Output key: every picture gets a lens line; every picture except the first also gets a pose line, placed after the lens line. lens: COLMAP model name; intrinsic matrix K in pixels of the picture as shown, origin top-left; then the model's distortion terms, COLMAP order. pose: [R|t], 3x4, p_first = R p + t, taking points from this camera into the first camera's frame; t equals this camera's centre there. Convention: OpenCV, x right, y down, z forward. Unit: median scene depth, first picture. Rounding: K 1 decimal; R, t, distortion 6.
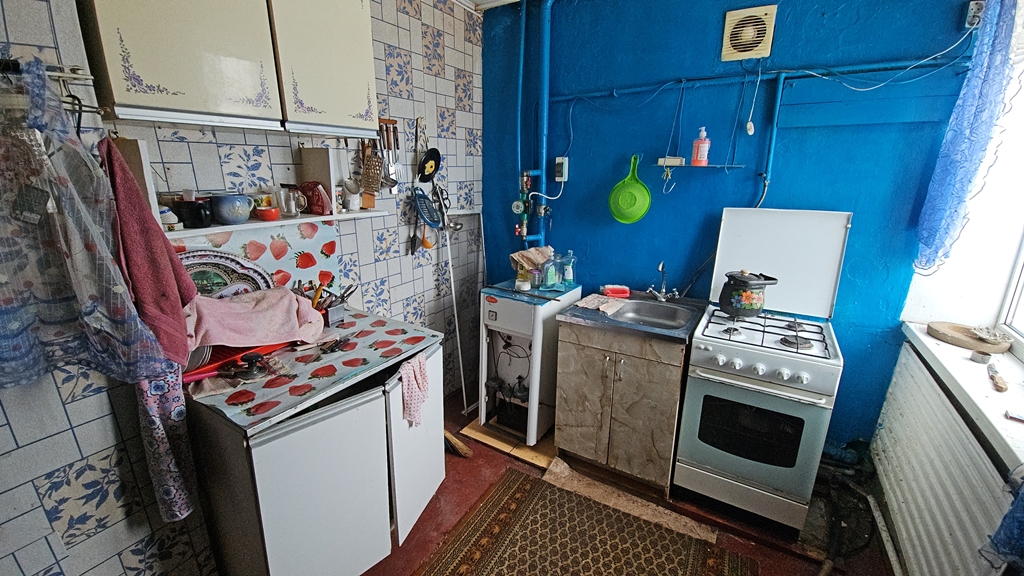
lens RADIAL K [[411.9, 0, 510.0], [0, 411.9, 288.5], [0, 0, 1]] dist [0.005366, -0.004263]
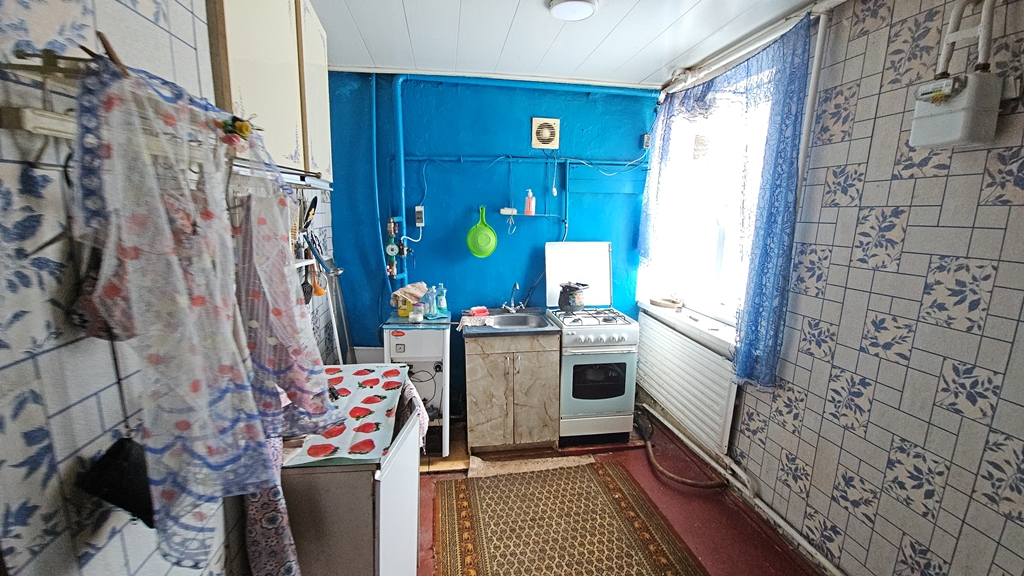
lens RADIAL K [[411.9, 0, 507.1], [0, 411.9, 286.6], [0, 0, 1]] dist [0.005366, -0.004263]
pose [[0.773438, -0.106458, 0.624869, -0.564622], [0.167972, 0.984976, -0.040101, -0.003801], [-0.611212, 0.135976, 0.779699, -0.053141]]
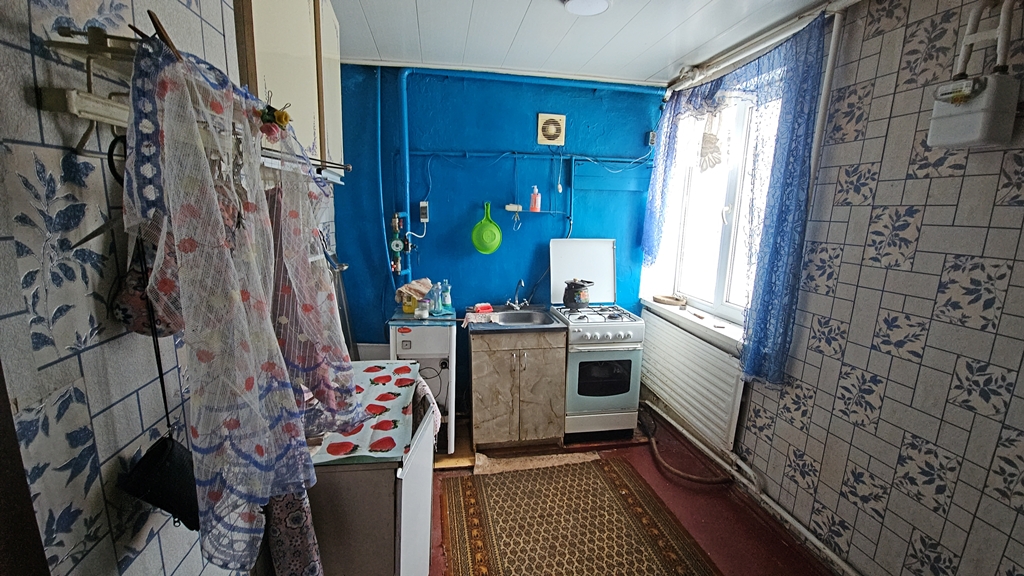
lens RADIAL K [[411.9, 0, 507.8], [0, 411.9, 287.2], [0, 0, 1]] dist [0.005366, -0.004263]
pose [[0.760747, -0.108046, 0.639992, -0.596720], [0.163466, 0.986156, -0.027823, -0.010999], [-0.628126, 0.125784, 0.767878, -0.018891]]
